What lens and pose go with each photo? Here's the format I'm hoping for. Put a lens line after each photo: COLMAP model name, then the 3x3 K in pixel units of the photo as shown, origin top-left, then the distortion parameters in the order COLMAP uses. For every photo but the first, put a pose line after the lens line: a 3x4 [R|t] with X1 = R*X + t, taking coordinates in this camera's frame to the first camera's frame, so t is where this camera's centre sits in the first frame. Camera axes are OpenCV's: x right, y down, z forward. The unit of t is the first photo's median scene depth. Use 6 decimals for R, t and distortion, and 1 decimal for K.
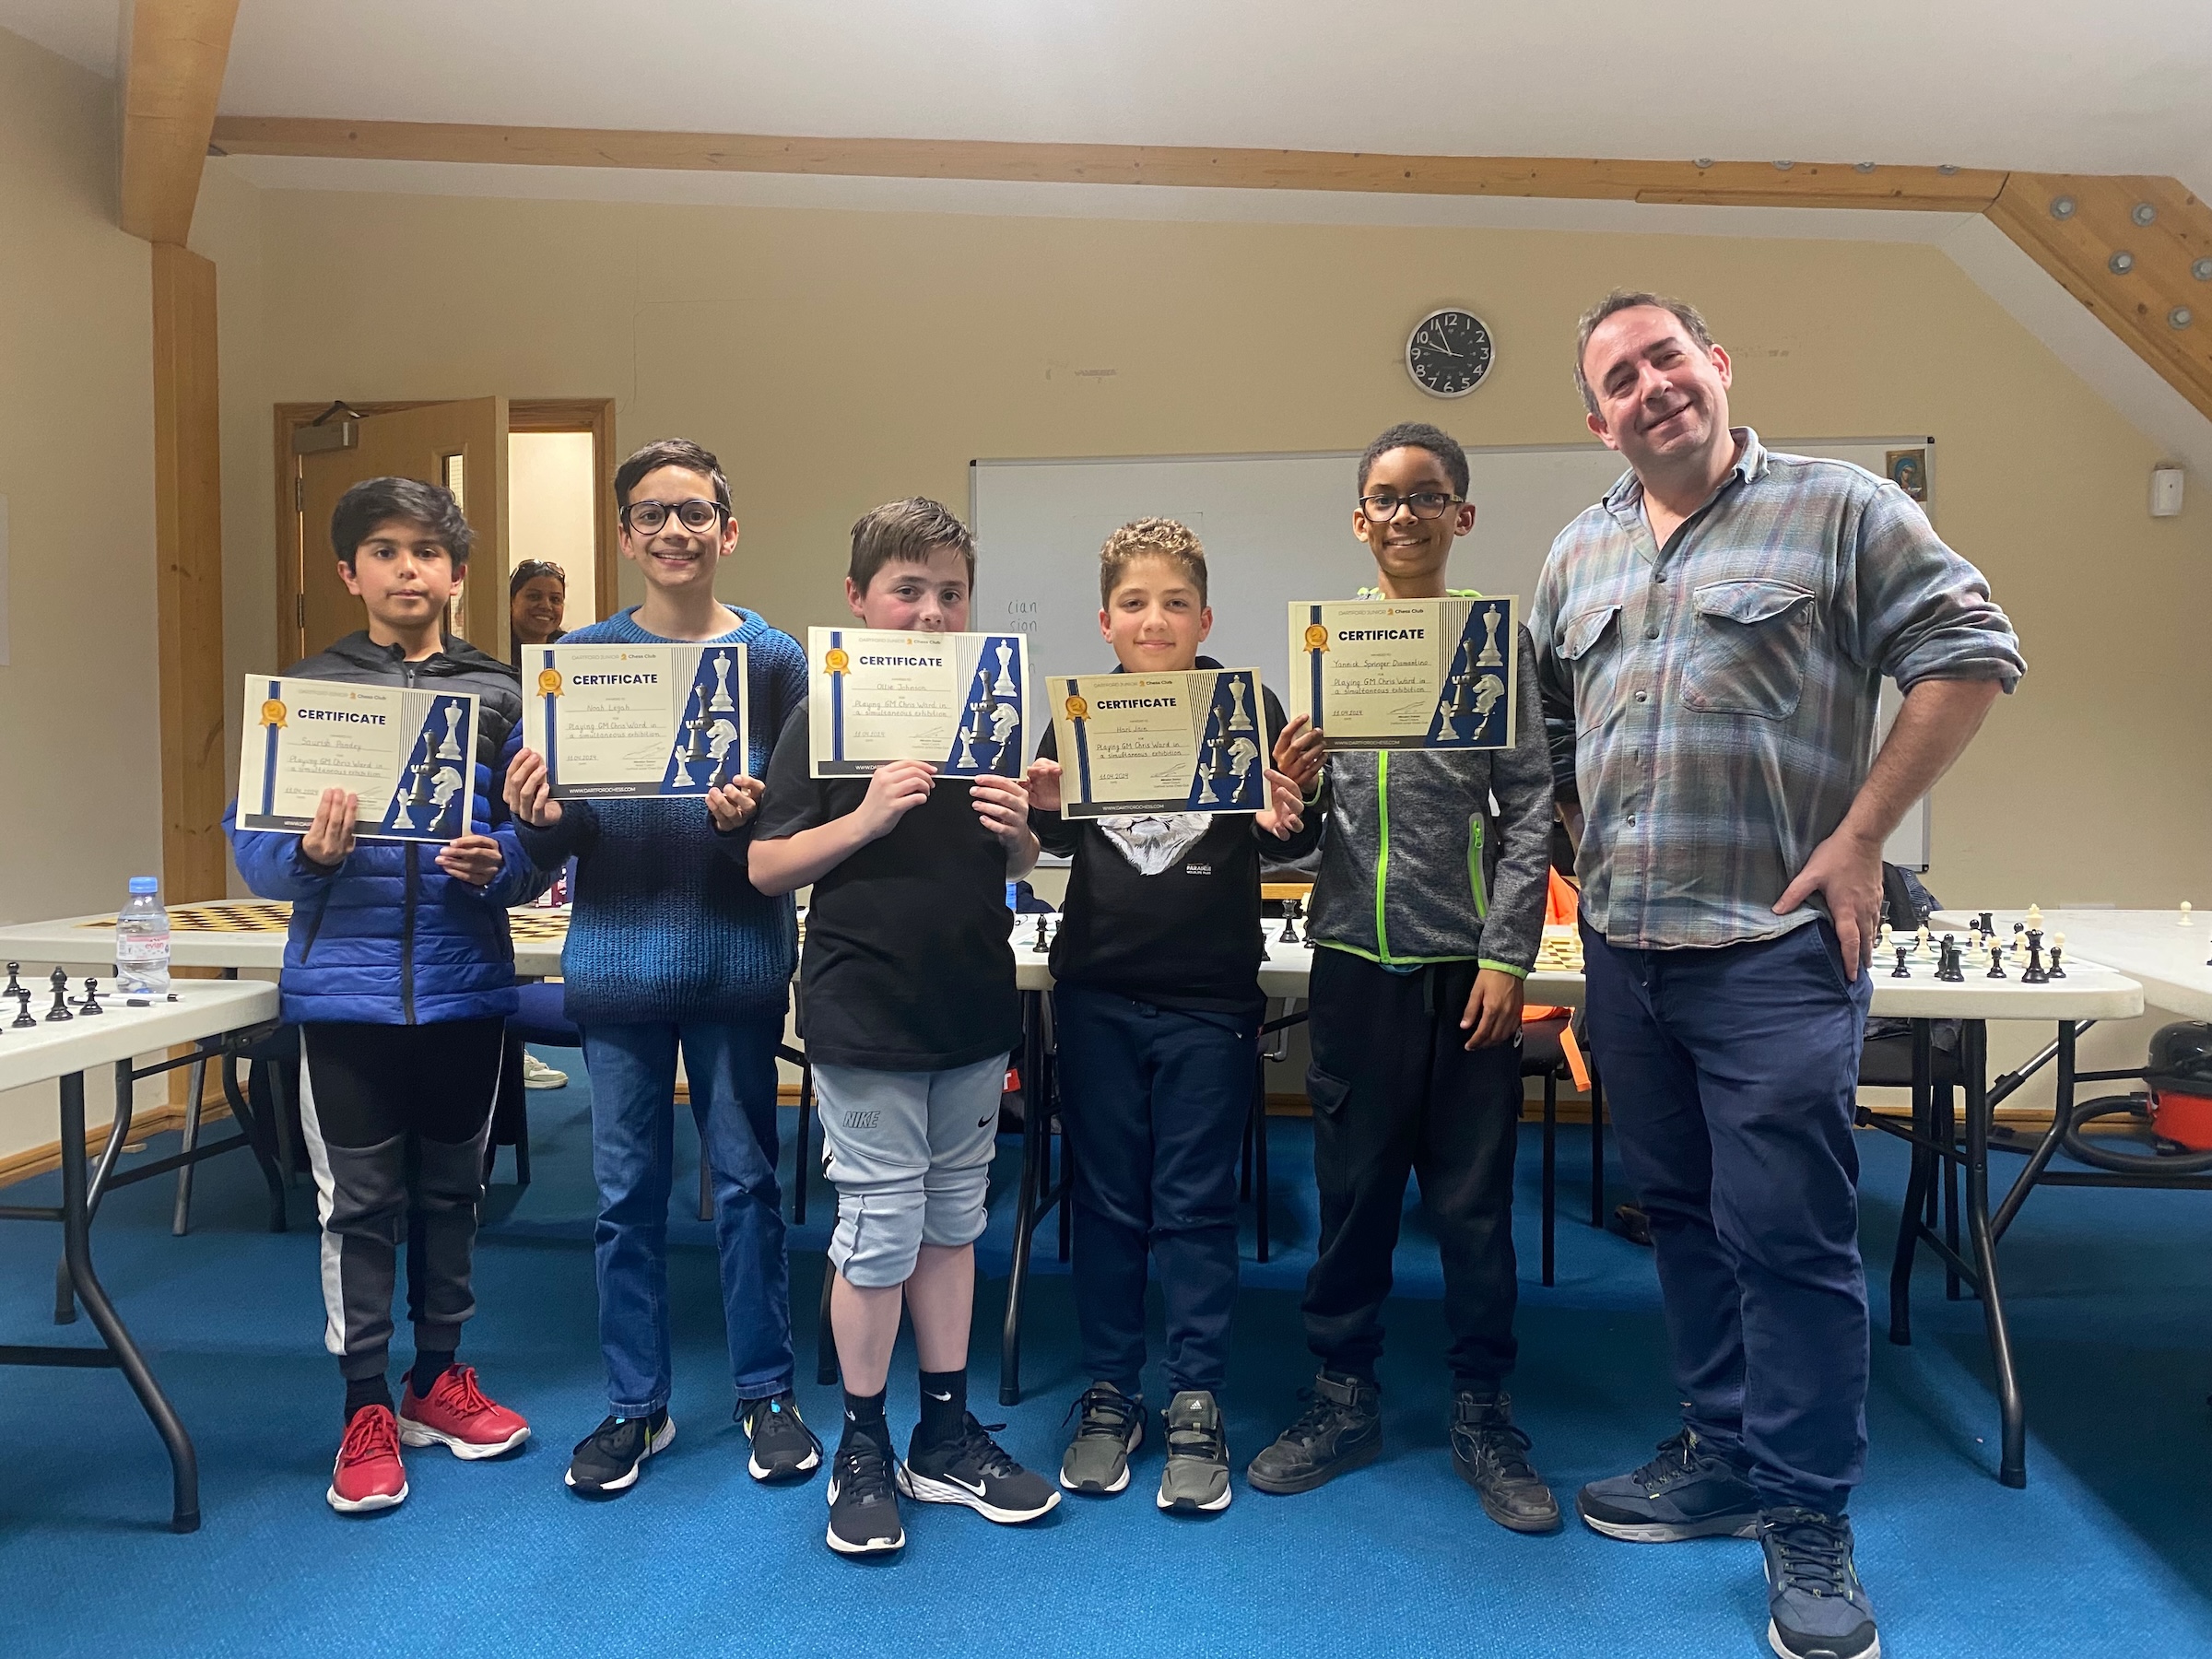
lens RADIAL K [[1673.8, 0, 1108.1], [0, 1673.8, 831.8], [0, 0, 1]] dist [-0.011580, -0.003464]
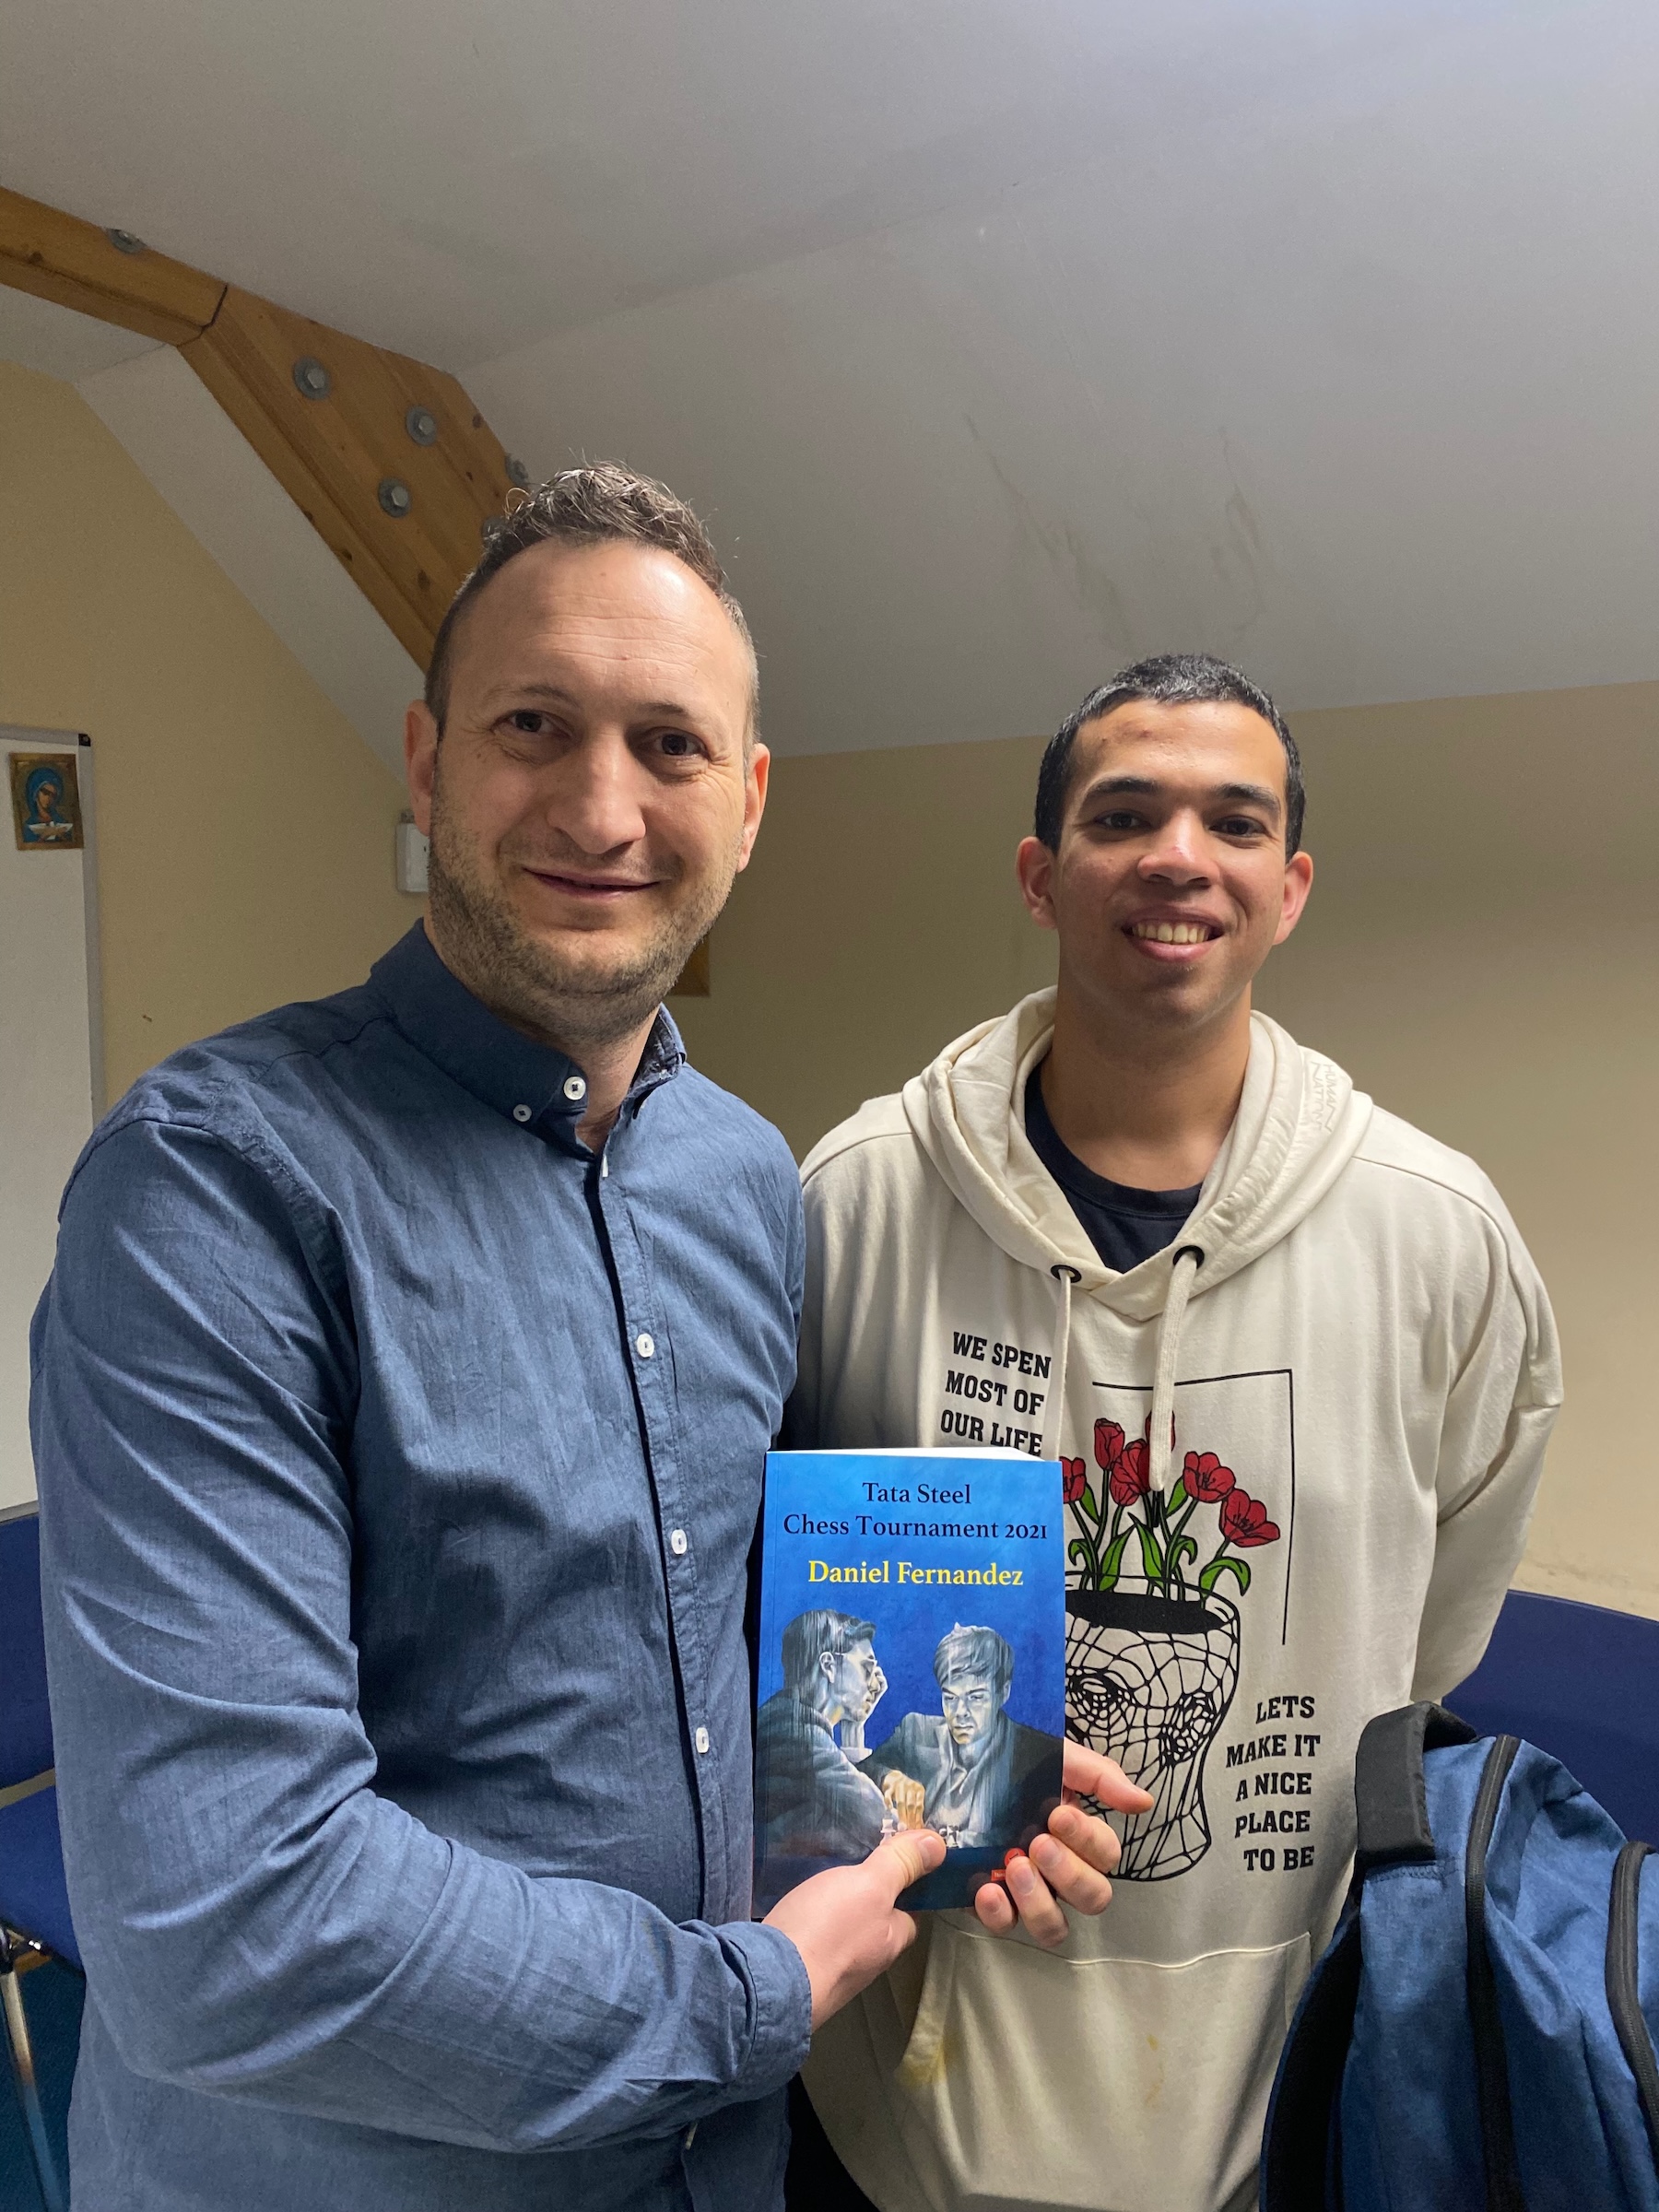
lens RADIAL K [[1673.8, 0, 831.8], [0, 1673.8, 1103.9], [0, 0, 1]] dist [-0.011580, -0.003464]
pose [[0.652958, -0.025277, 0.756972, 0.234157], [-0.051353, 0.995666, 0.077544, -0.171158], [-0.755651, -0.089505, 0.648830, 0.445215]]
